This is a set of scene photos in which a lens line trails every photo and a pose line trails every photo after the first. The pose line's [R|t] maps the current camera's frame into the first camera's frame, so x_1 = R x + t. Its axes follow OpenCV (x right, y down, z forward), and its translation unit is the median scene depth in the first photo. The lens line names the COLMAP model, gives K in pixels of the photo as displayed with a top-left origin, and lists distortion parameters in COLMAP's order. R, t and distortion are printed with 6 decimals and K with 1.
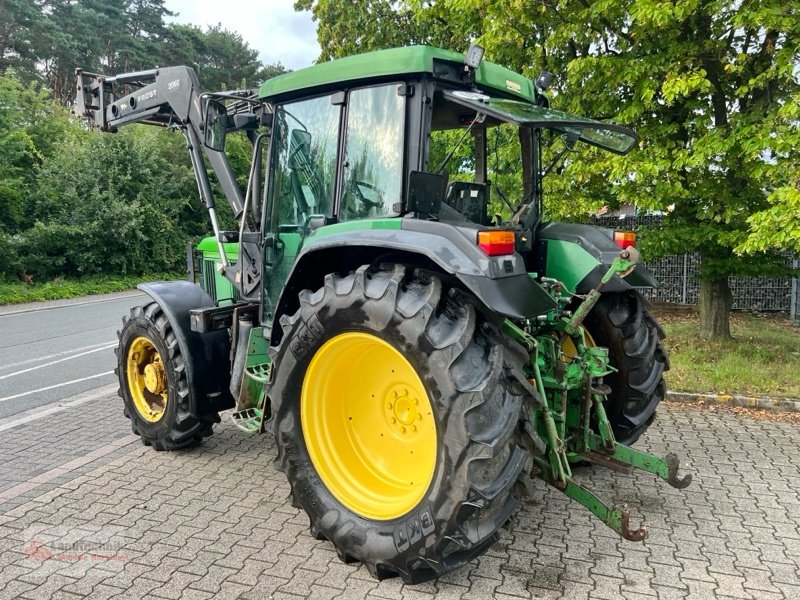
lens RADIAL K [[603.0, 0, 394.9], [0, 603.0, 299.8], [0, 0, 1]] dist [0.047642, -0.051903]
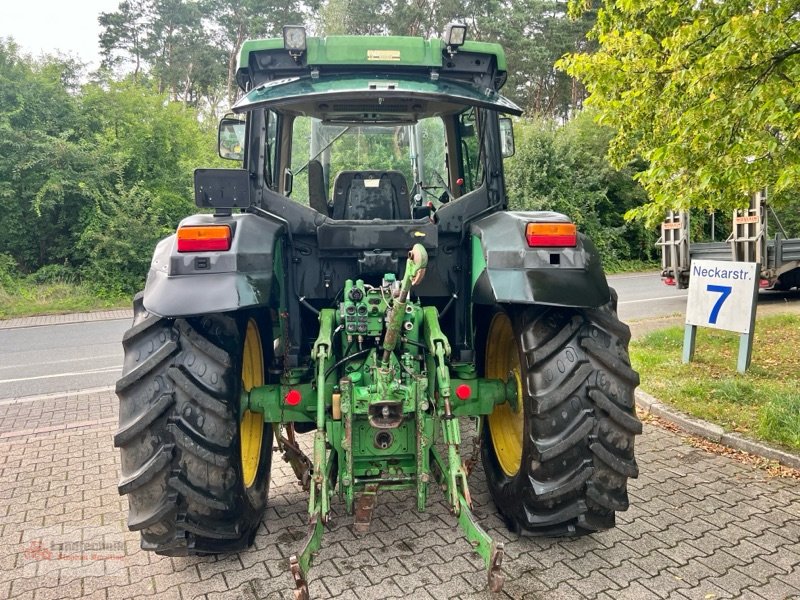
lens RADIAL K [[603.0, 0, 399.6], [0, 603.0, 300.2], [0, 0, 1]] dist [0.047642, -0.051903]
pose [[0.706829, 0.073431, -0.703563, 0.481296], [-0.063627, 0.997166, 0.040152, -0.024119], [0.704518, 0.016385, 0.709497, 0.237784]]
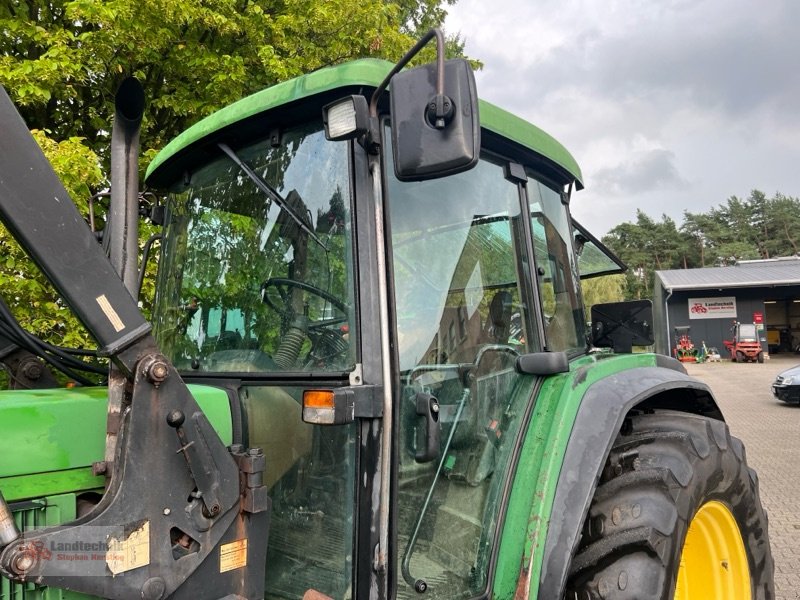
lens RADIAL K [[603.0, 0, 400.6], [0, 603.0, 294.0], [0, 0, 1]] dist [0.047642, -0.051903]
pose [[0.049013, 0.096097, 0.994164, -0.402670], [0.130031, 0.986276, -0.101745, -0.082708], [-0.990298, 0.134259, 0.035845, 0.612879]]
